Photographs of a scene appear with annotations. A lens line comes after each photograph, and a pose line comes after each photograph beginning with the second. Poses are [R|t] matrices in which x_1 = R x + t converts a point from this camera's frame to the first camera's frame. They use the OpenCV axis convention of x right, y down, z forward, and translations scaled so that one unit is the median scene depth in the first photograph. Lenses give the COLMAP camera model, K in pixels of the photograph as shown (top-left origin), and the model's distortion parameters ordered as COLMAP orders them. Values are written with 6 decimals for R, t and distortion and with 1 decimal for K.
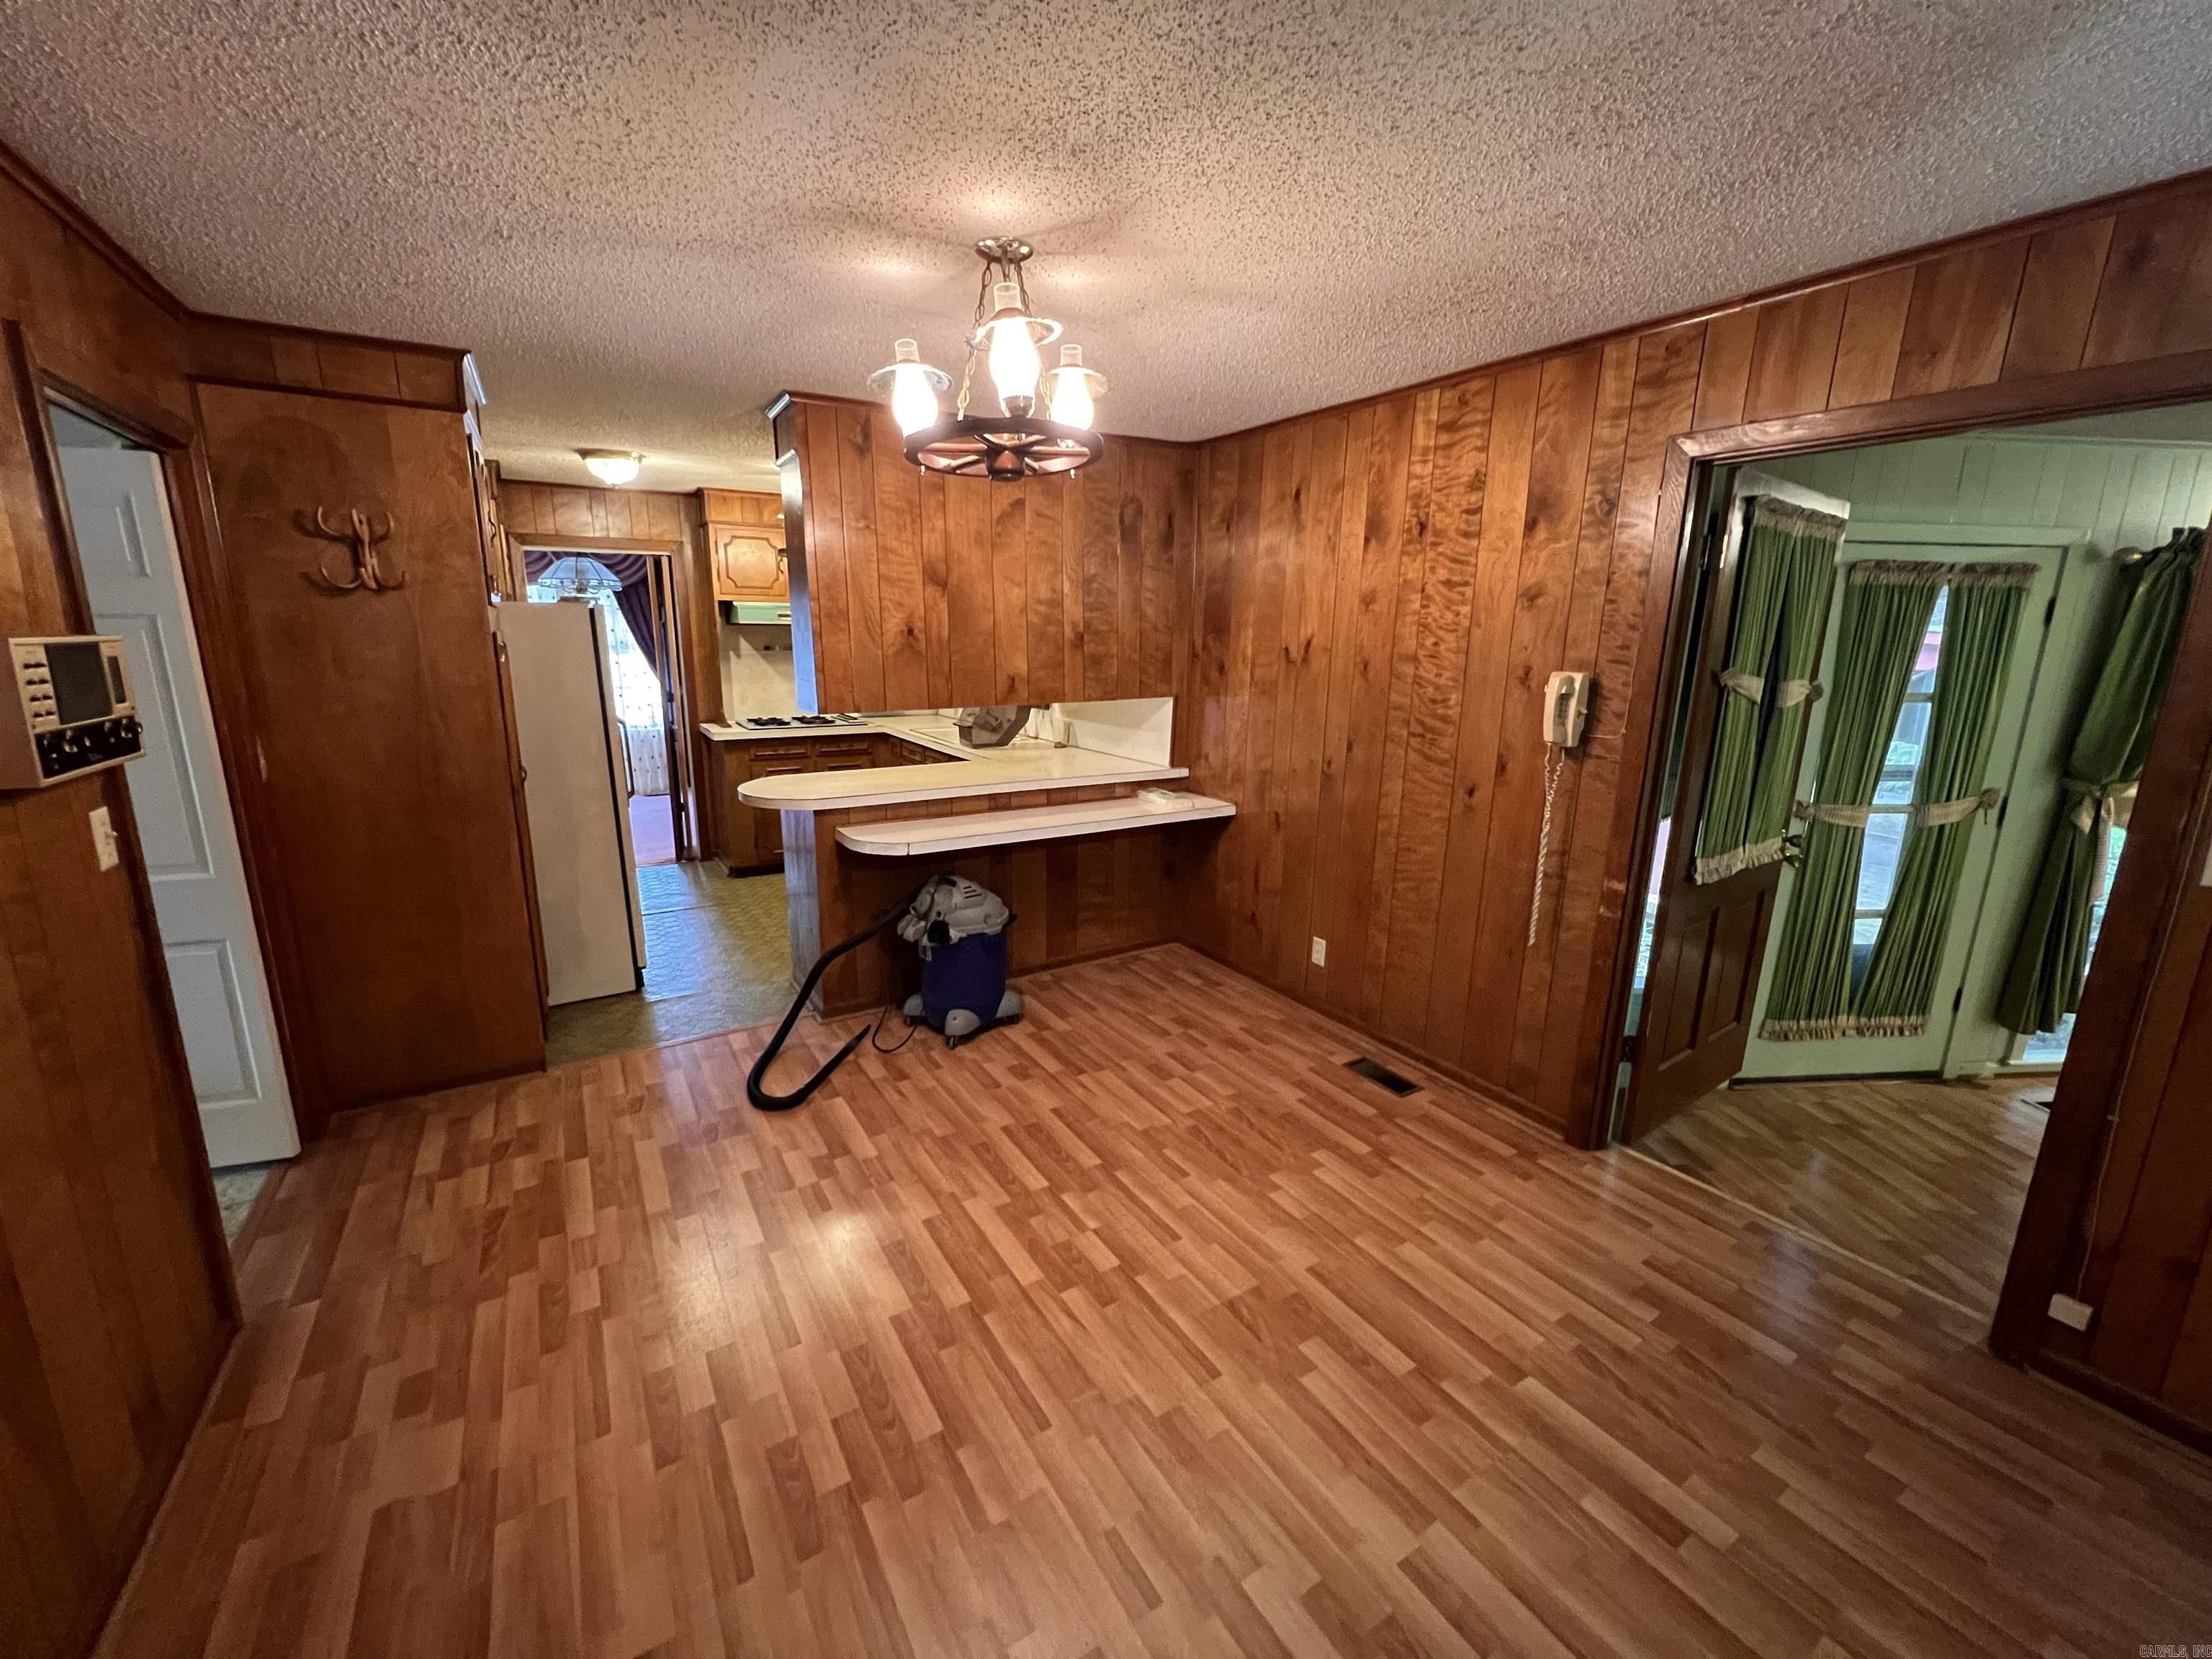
lens RADIAL K [[880.9, 0, 1108.6], [0, 880.9, 826.9], [0, 0, 1]] dist [0.000739, 0.000257]
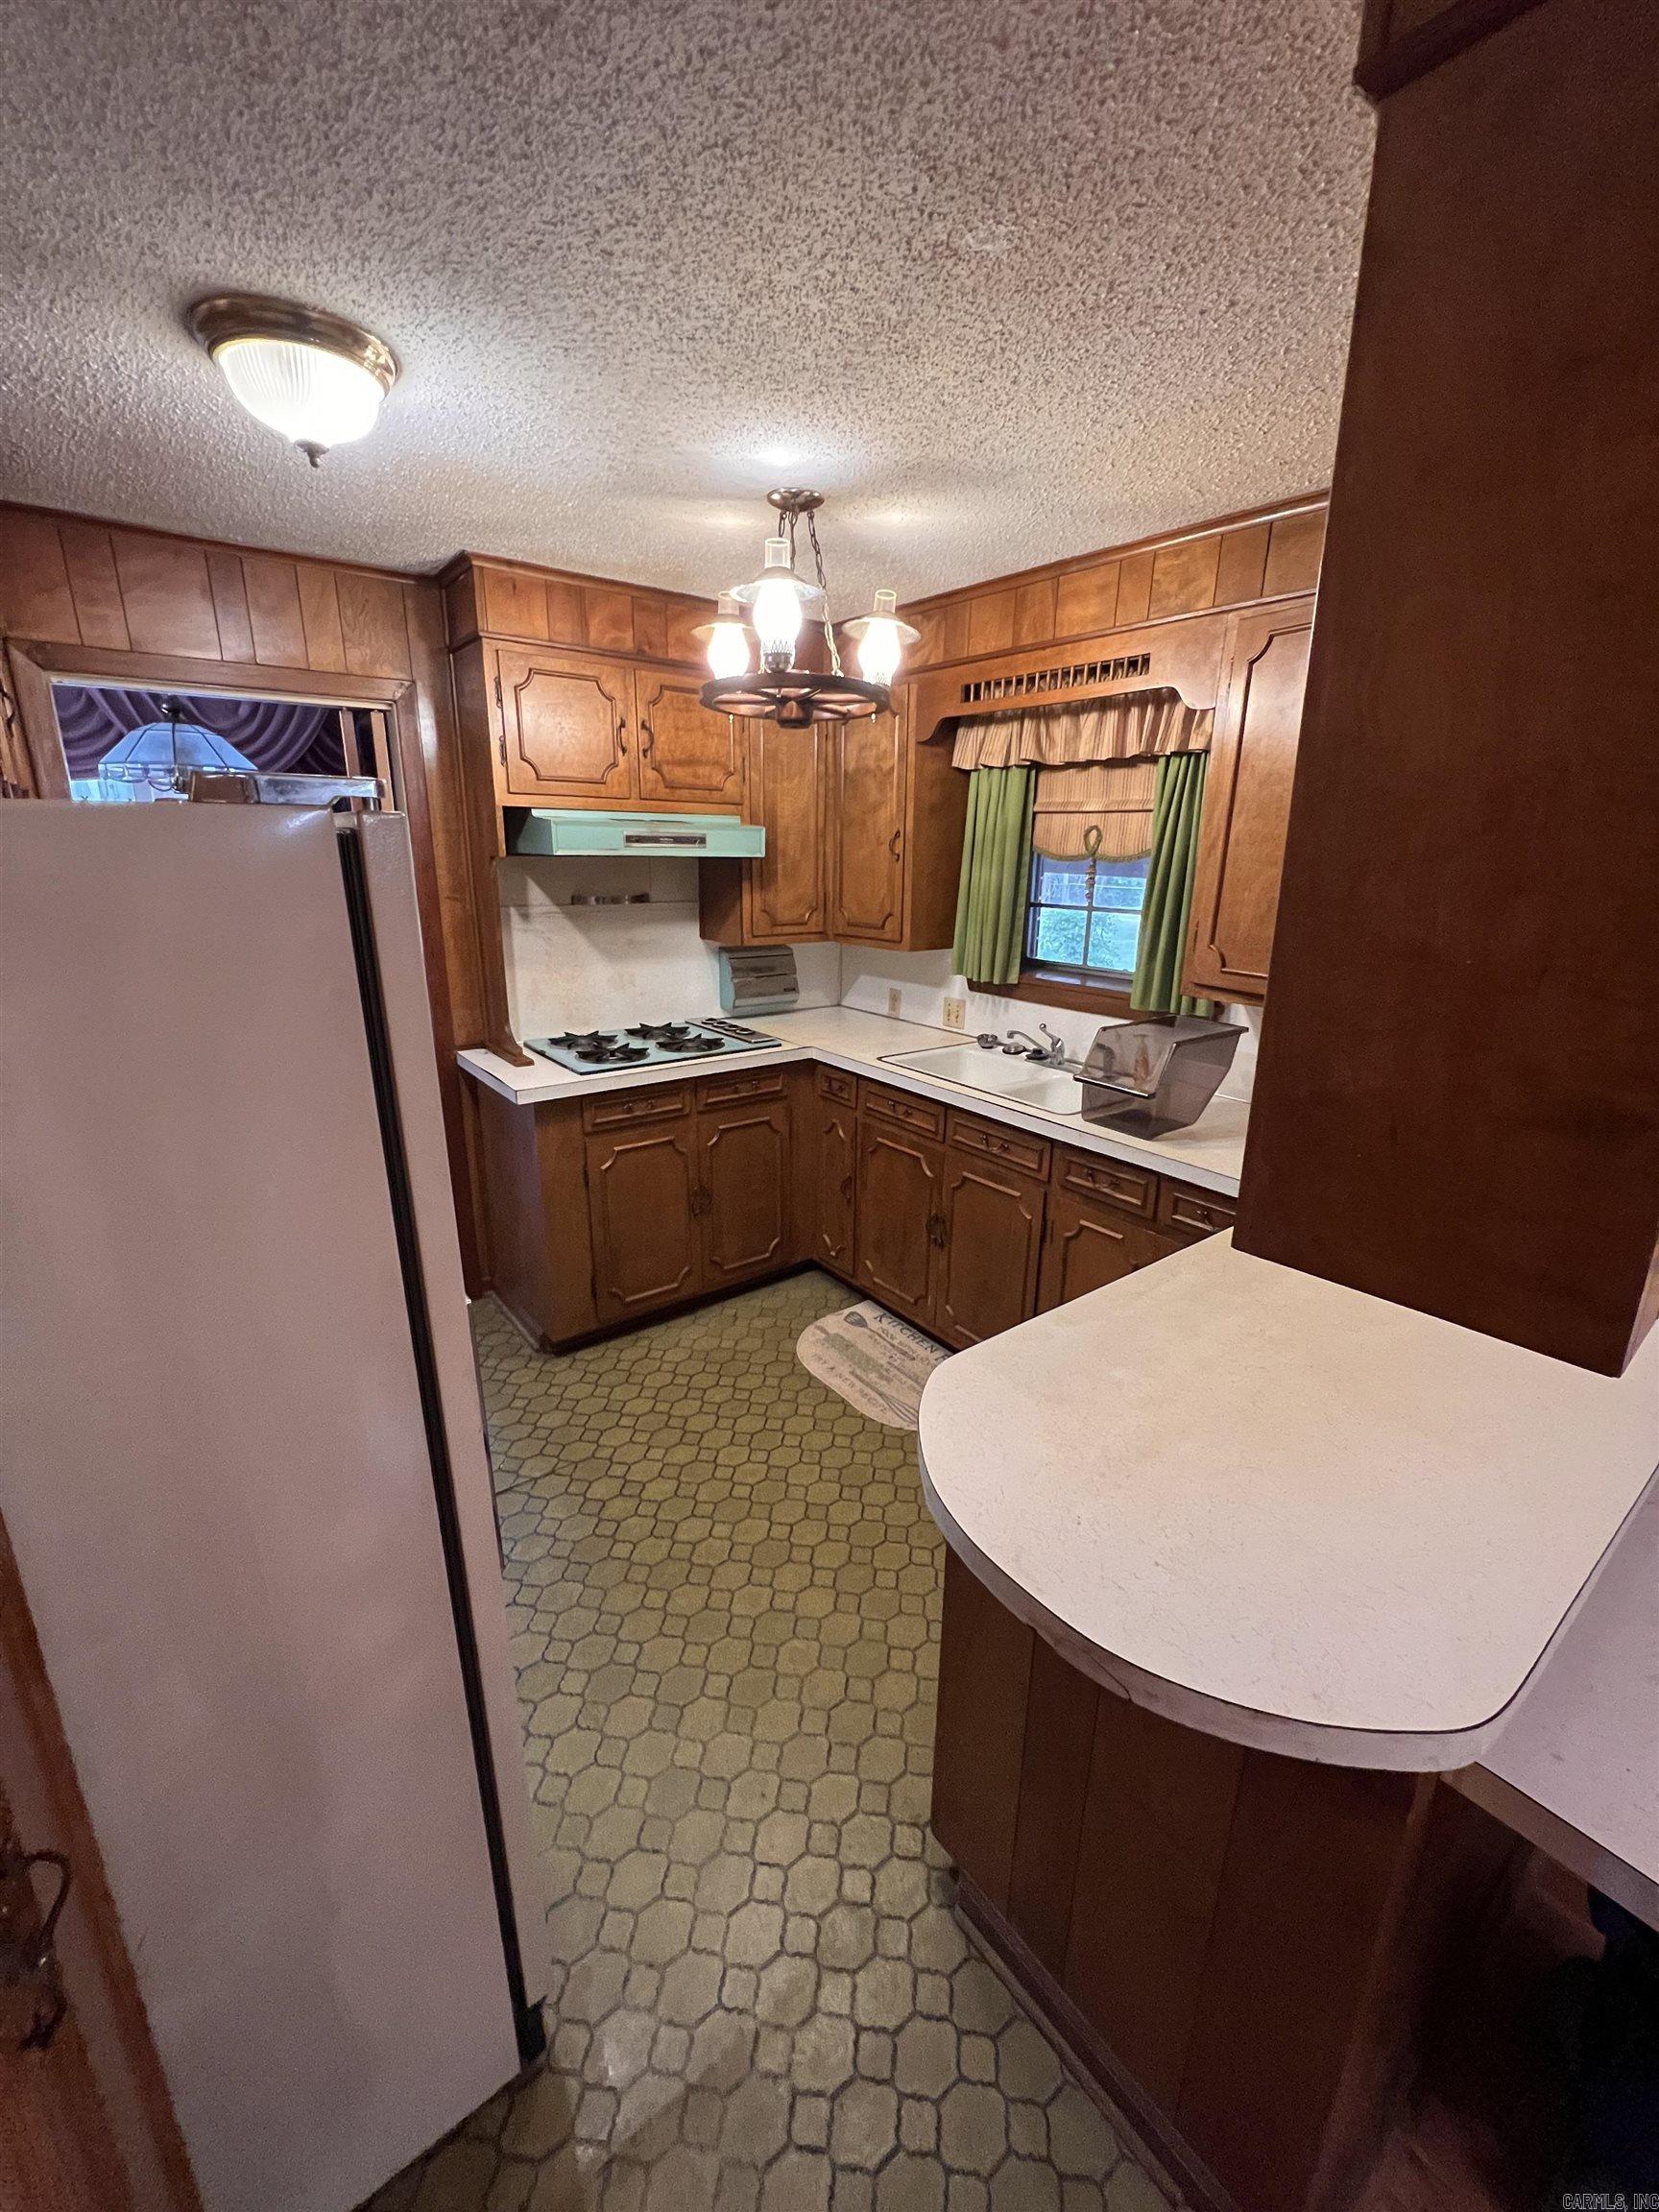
lens RADIAL K [[880.9, 0, 838.3], [0, 880.9, 1099.9], [0, 0, 1]] dist [0.000739, 0.000257]
pose [[0.994033, -0.029722, 0.104948, -0.315434], [0.023403, 0.997867, 0.060933, -0.121953], [-0.106535, -0.058113, 0.992609, 0.492245]]
